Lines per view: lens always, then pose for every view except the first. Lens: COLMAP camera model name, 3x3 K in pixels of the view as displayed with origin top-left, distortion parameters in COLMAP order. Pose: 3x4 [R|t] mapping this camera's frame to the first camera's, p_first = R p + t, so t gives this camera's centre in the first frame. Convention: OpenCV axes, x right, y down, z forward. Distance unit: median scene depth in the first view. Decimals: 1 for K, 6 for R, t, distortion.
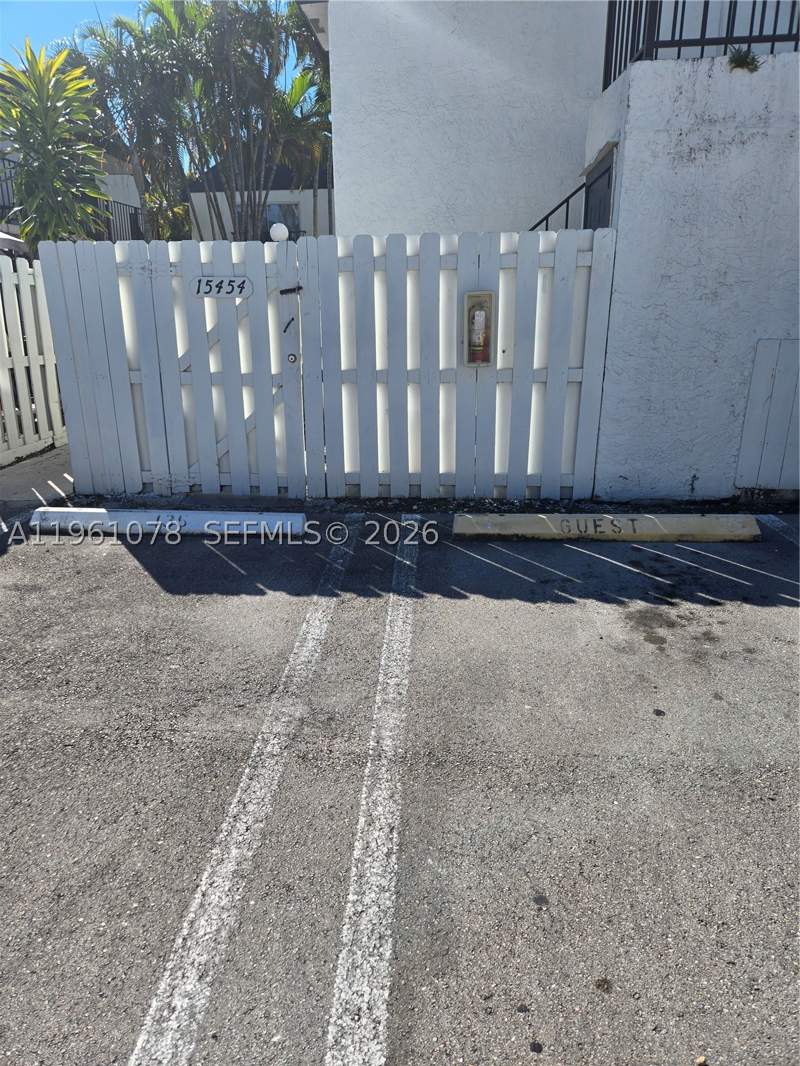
lens RADIAL K [[705.3, 0, 385.0], [0, 705.3, 532.5], [0, 0, 1]] dist [0.057608, -0.039105]
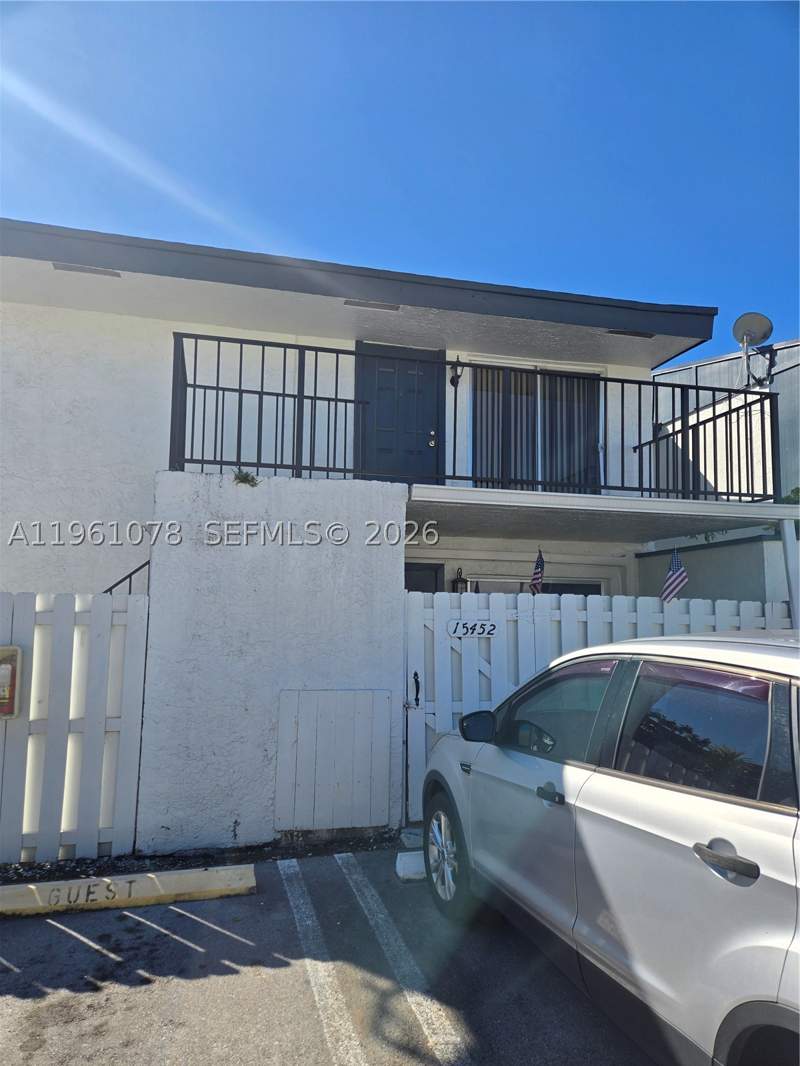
lens RADIAL K [[712.9, 0, 394.9], [0, 712.9, 546.8], [0, 0, 1]] dist [0.064927, -0.042468]
pose [[0.945348, 0.056779, 0.321082, 0.316134], [0.077453, 0.917435, -0.390275, -0.020999], [-0.316731, 0.393814, 0.862897, -0.128930]]
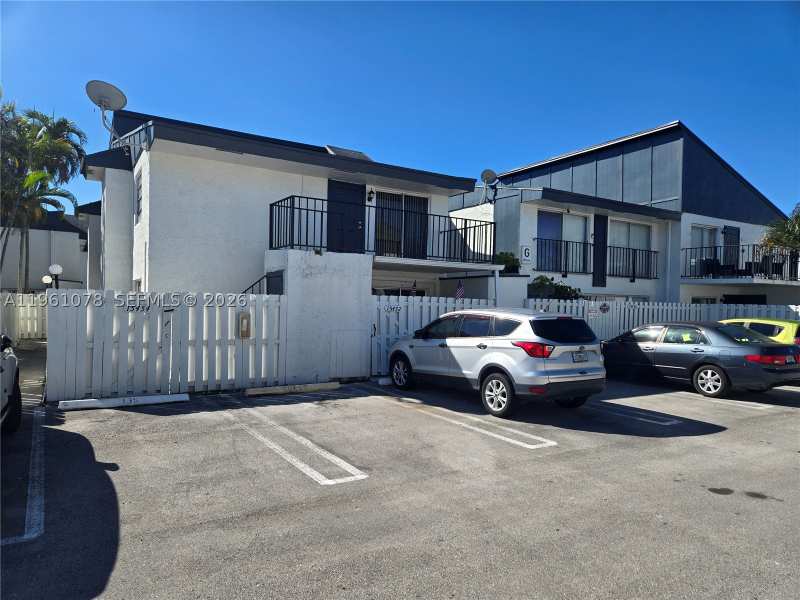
lens RADIAL K [[535.0, 0, 394.4], [0, 535.0, 306.6], [0, 0, 1]] dist [0.064927, -0.042468]
pose [[0.803010, 0.030632, 0.595178, -0.669029], [0.155974, 0.953067, -0.259489, 0.290961], [-0.575193, 0.301205, 0.760545, -0.997866]]
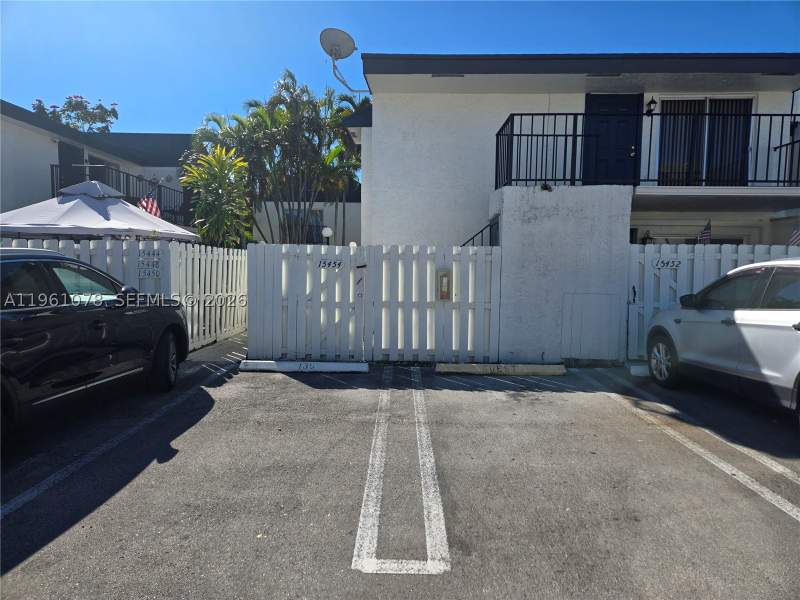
lens RADIAL K [[529.3, 0, 400.0], [0, 529.3, 300.0], [0, 0, 1]] dist [0.057608, -0.039105]
pose [[0.997485, 0.023534, 0.066858, -0.125470], [-0.005960, 0.967776, -0.251742, 0.191485], [-0.070628, 0.250711, 0.965482, -0.629469]]
